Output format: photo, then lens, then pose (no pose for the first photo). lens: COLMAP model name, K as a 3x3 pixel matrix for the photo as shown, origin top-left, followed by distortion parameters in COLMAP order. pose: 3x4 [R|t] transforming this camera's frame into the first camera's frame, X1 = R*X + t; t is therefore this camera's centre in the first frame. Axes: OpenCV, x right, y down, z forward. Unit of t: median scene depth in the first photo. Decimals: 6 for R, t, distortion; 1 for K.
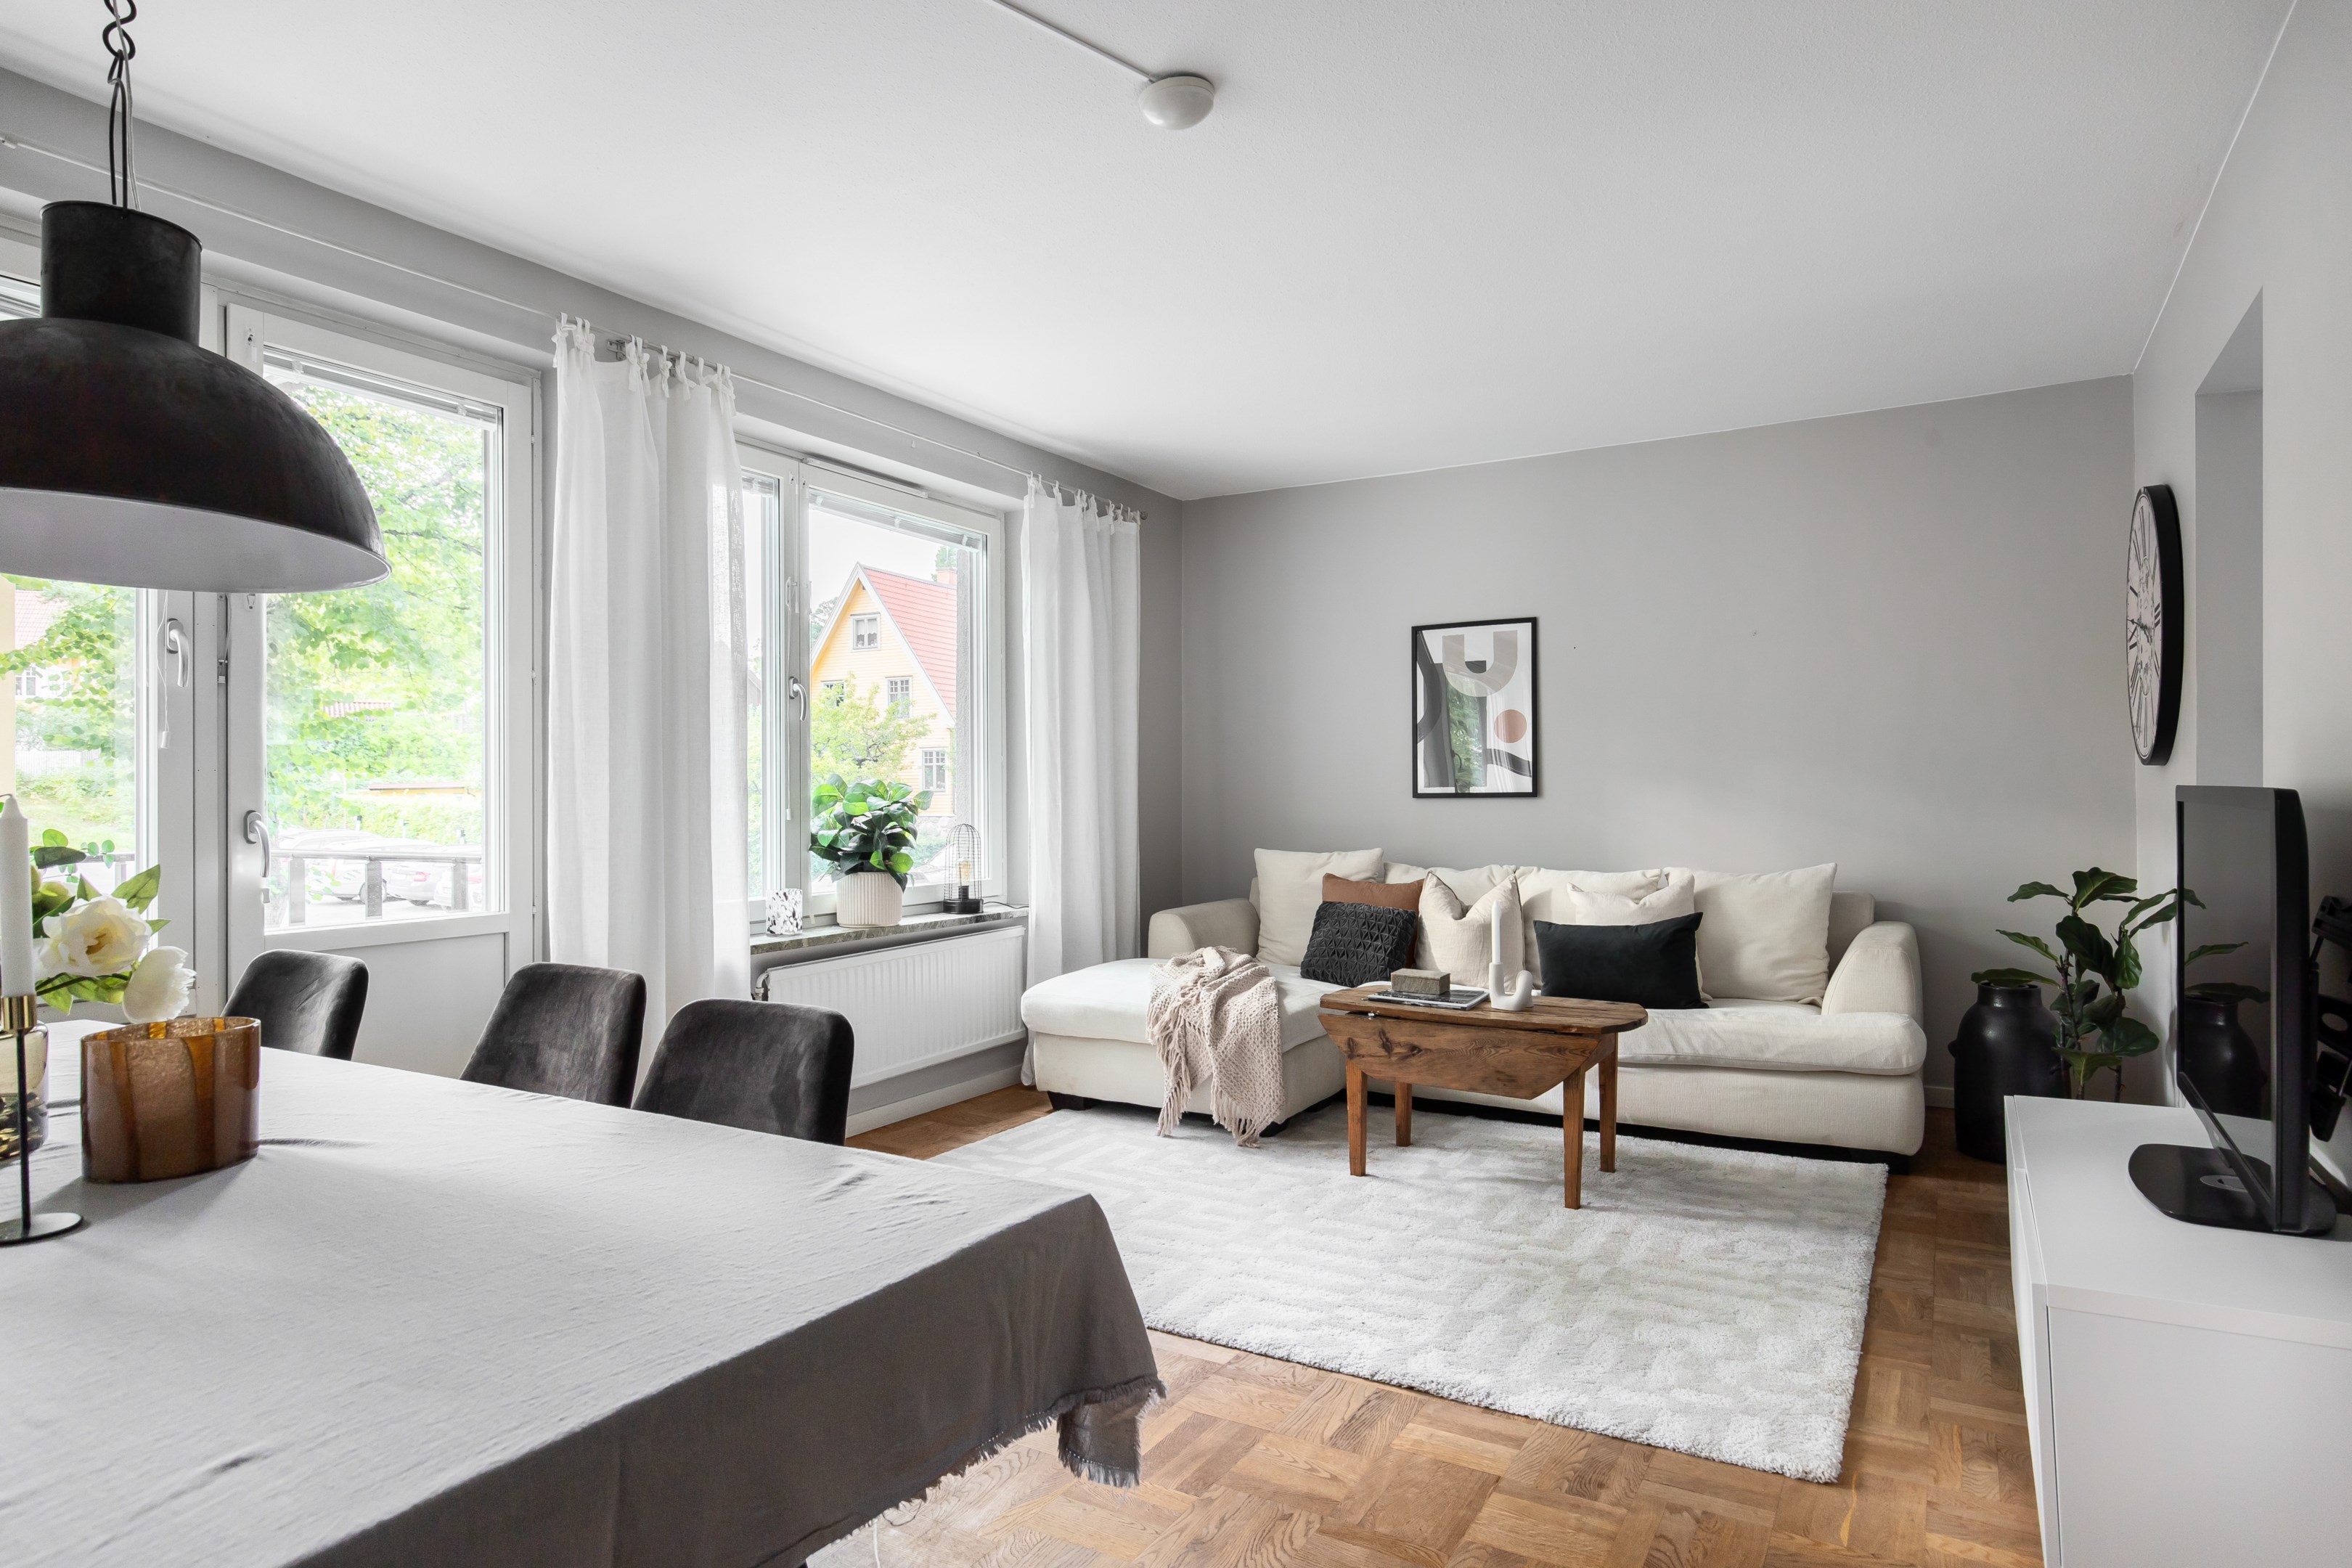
lens RADIAL K [[1317.4, 0, 1174.9], [0, 1317.4, 781.5], [0, 0, 1]] dist [0.006752, 0.001736]
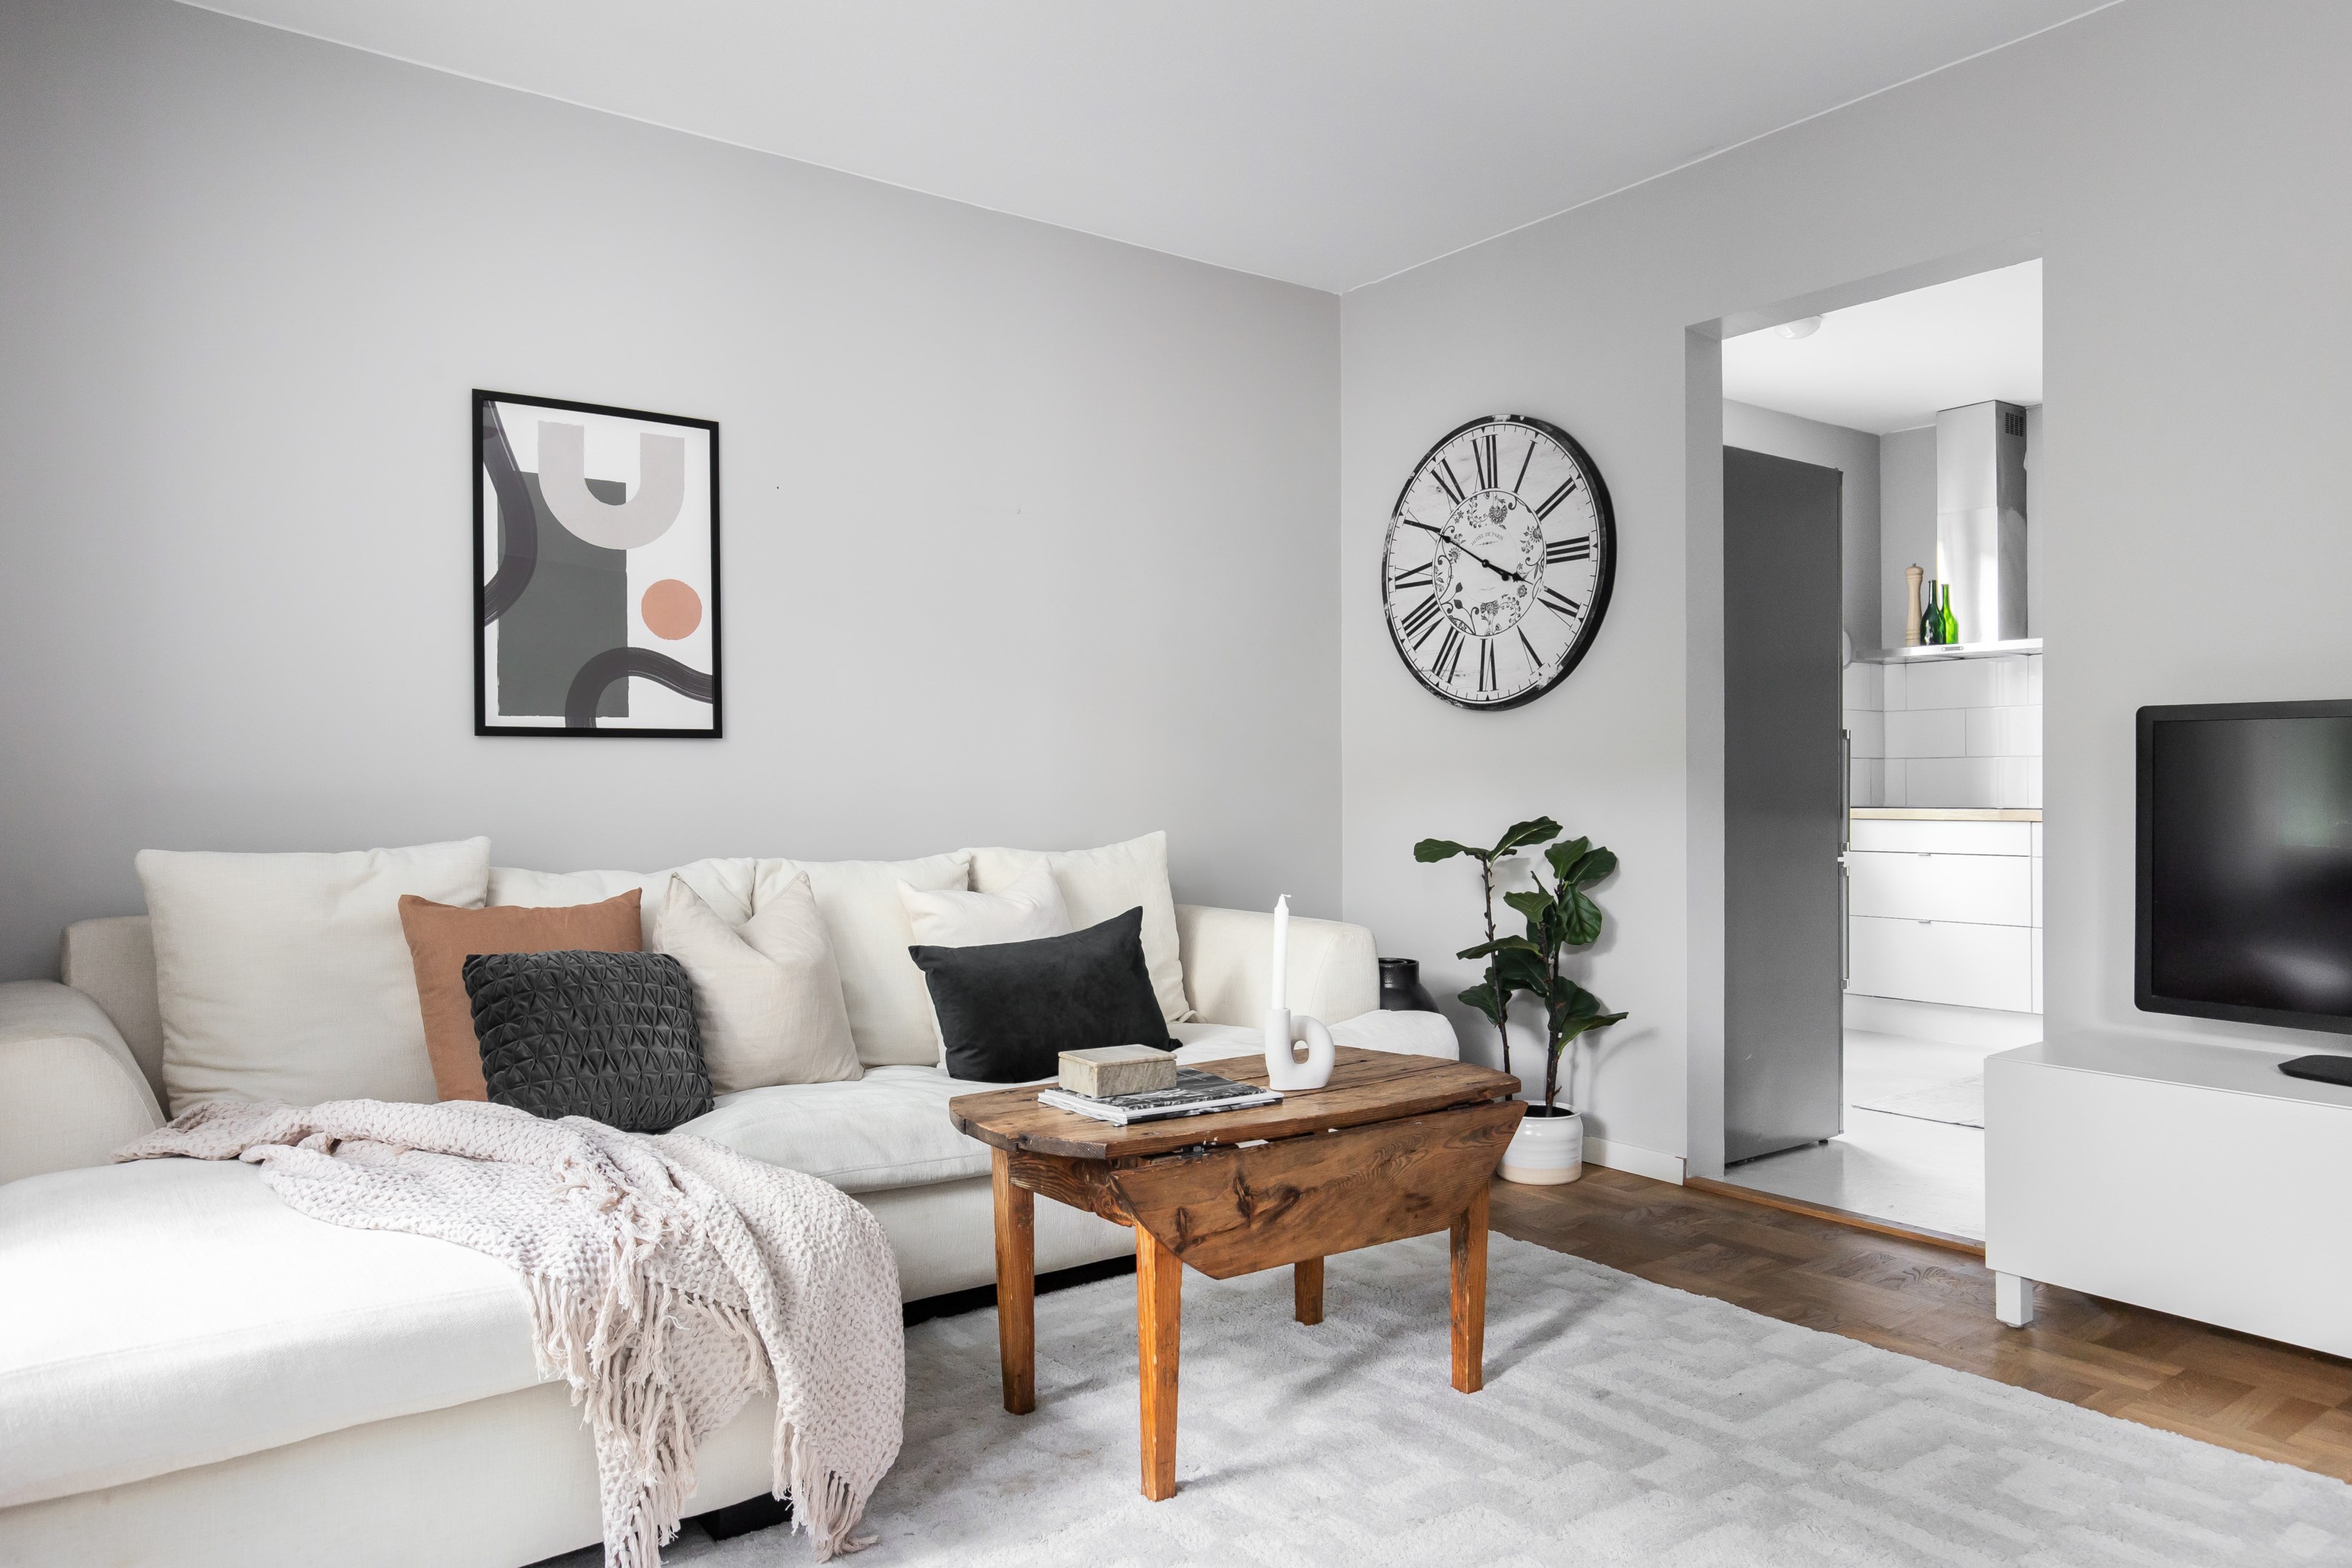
lens RADIAL K [[1561.9, 0, 1179.4], [0, 1561.9, 784.1], [0, 0, 1]] dist [-0.001622, -0.003535]
pose [[0.389793, 0.003884, 0.920894, -0.339616], [-0.005957, 0.999981, -0.001696, 0.039775], [-0.920883, -0.004825, 0.389809, 0.700721]]
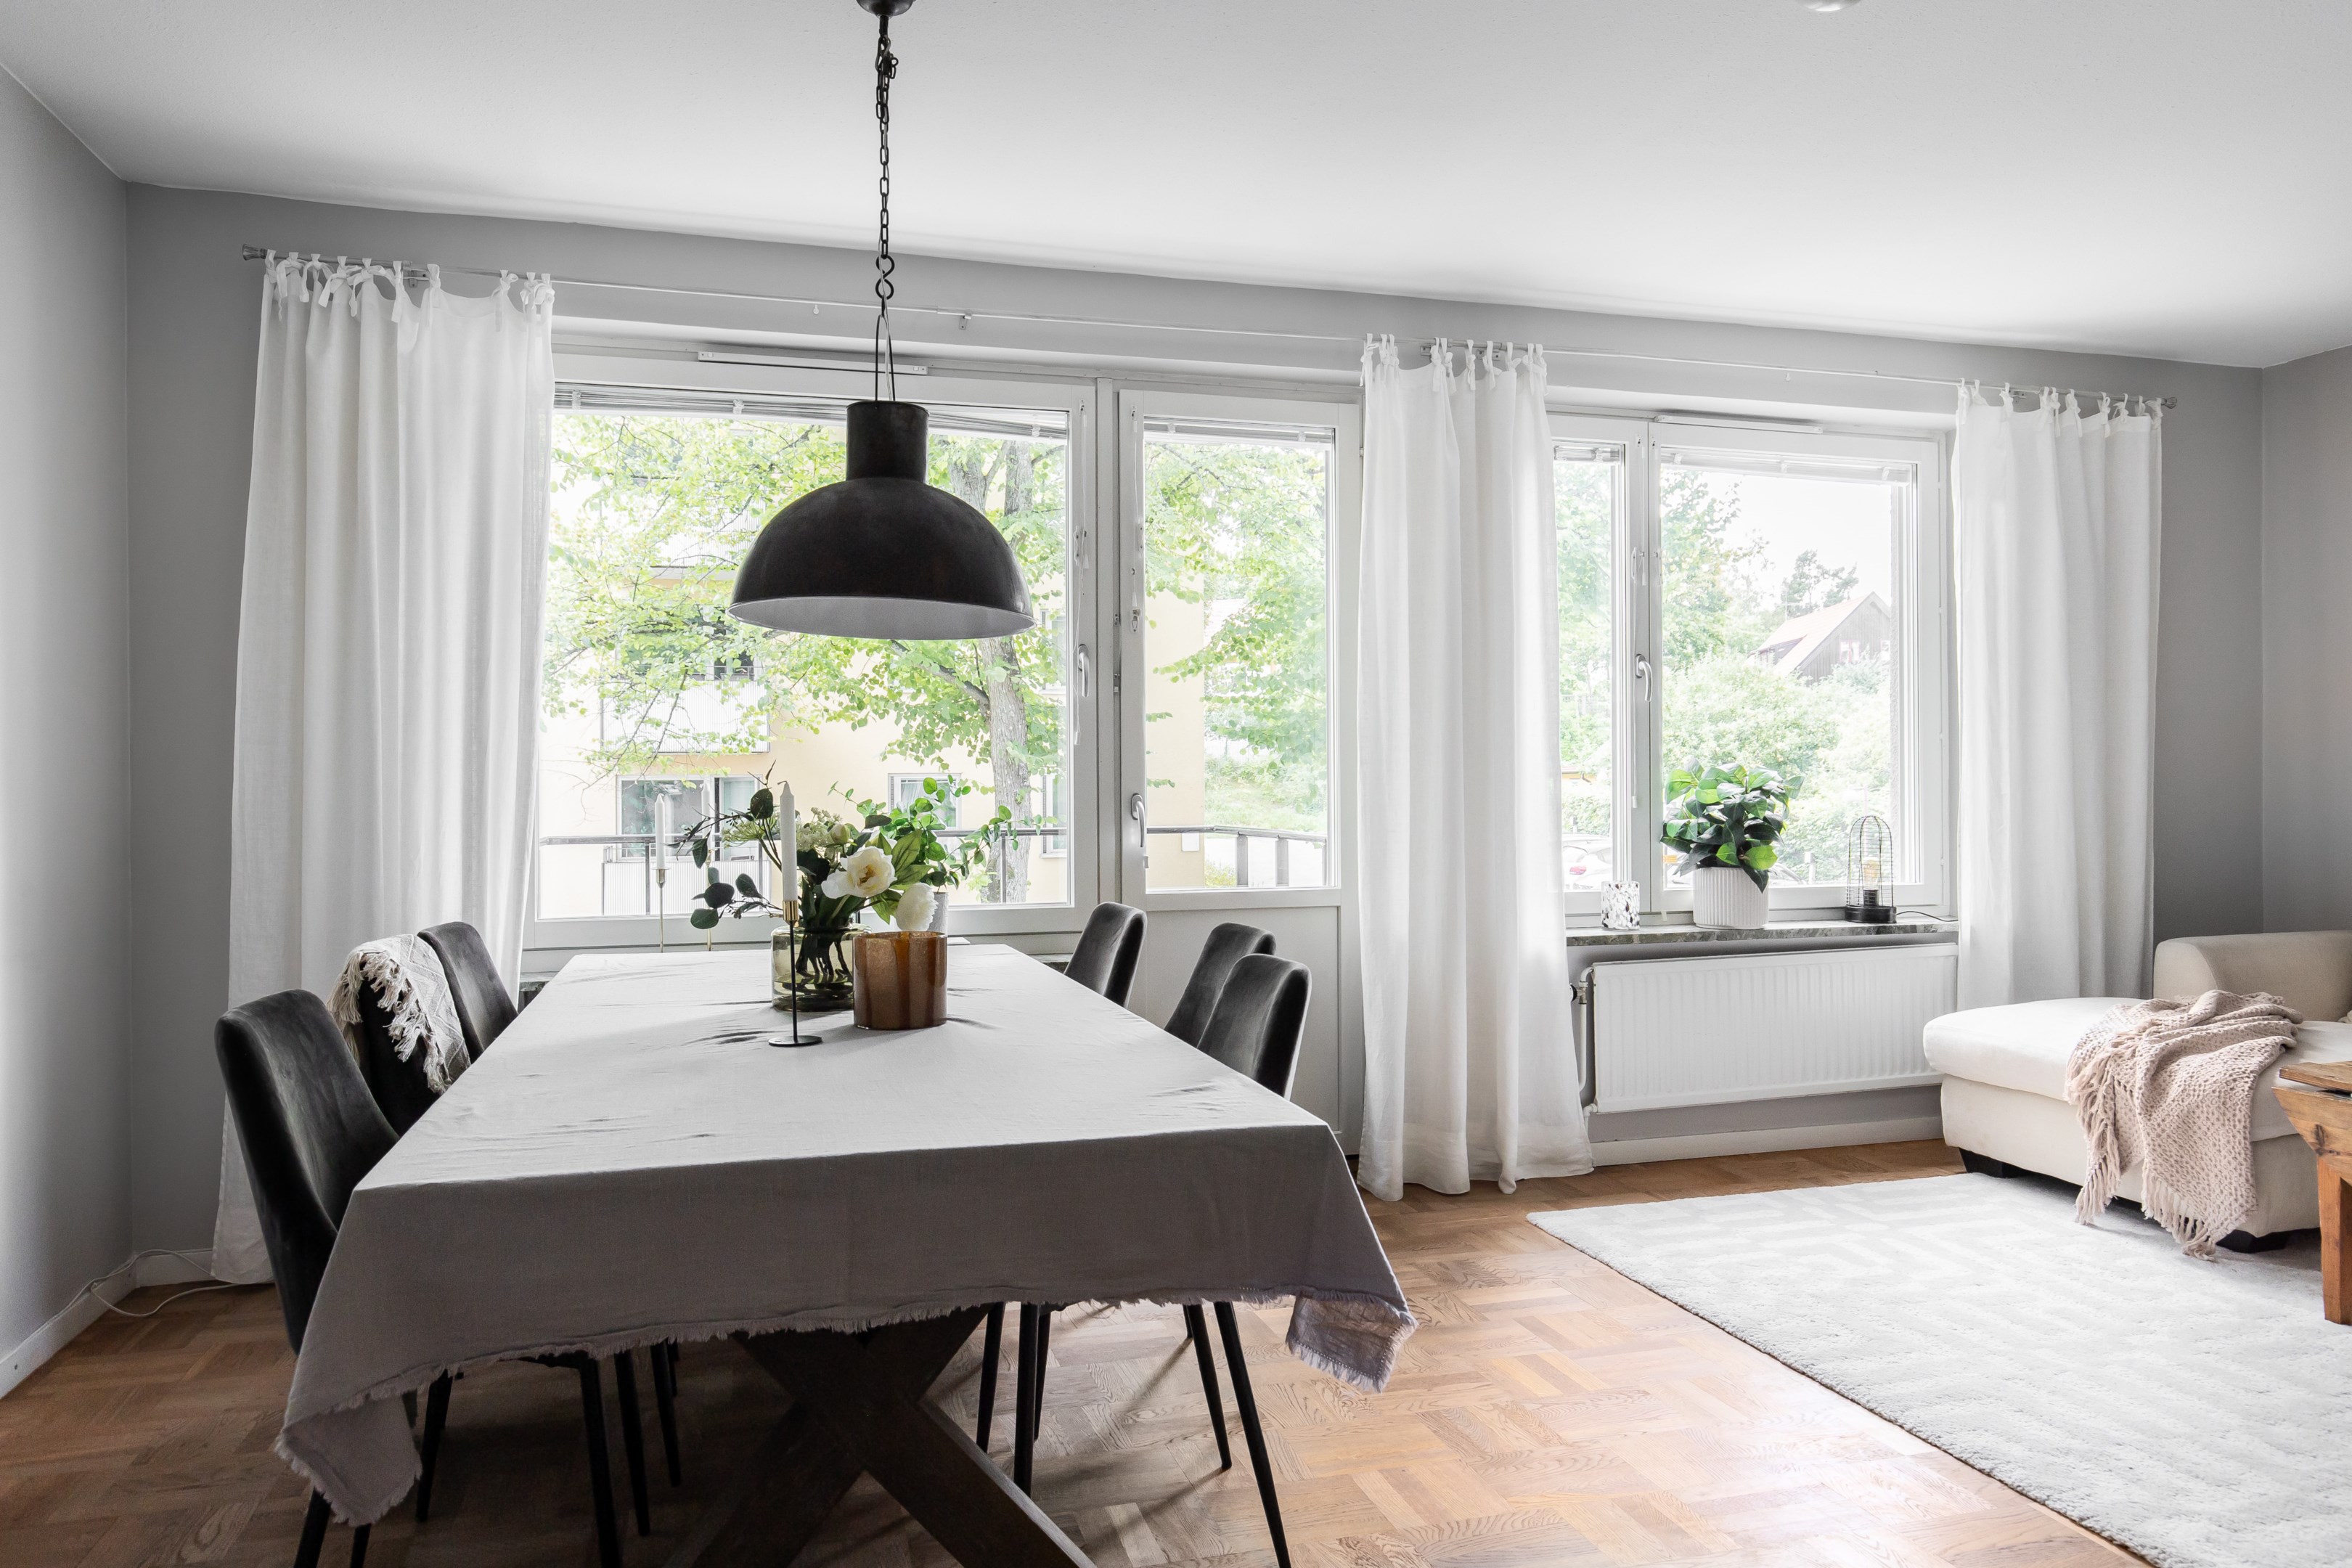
lens RADIAL K [[1561.9, 0, 1175.3], [0, 1561.9, 786.9], [0, 0, 1]] dist [-0.001622, -0.003535]
pose [[0.721202, 0.003945, -0.692713, 0.240867], [0.006101, 0.999909, 0.012045, -0.001089], [0.692698, -0.012913, 0.721112, -0.024989]]
